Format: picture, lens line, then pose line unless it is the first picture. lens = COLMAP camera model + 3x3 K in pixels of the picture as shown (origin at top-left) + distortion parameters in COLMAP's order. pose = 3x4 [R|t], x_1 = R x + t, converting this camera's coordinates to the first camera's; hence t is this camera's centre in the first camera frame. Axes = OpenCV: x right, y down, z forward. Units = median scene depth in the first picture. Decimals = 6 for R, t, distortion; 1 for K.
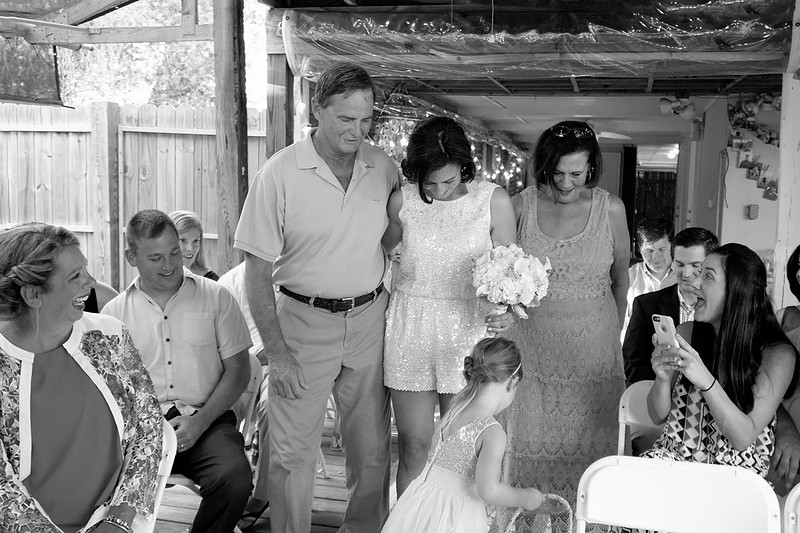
lens RADIAL K [[865.8, 0, 400.0], [0, 865.8, 266.5], [0, 0, 1]] dist [0.001280, 0.000996]
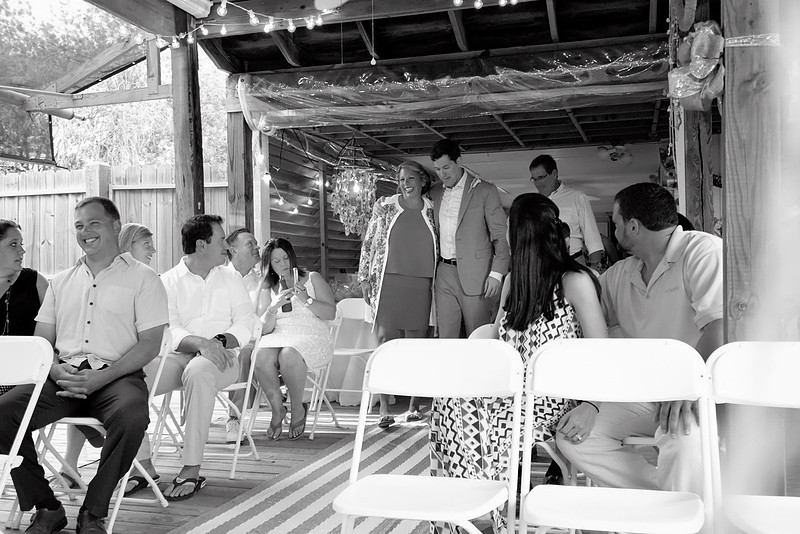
lens RADIAL K [[830.1, 0, 400.0], [0, 830.1, 267.0], [0, 0, 1]] dist [-0.011226, 0.001105]
pose [[0.997310, -0.041671, -0.060308, 0.136106], [0.033544, 0.990947, -0.129992, 0.112590], [0.065179, 0.127619, 0.989679, -0.059368]]
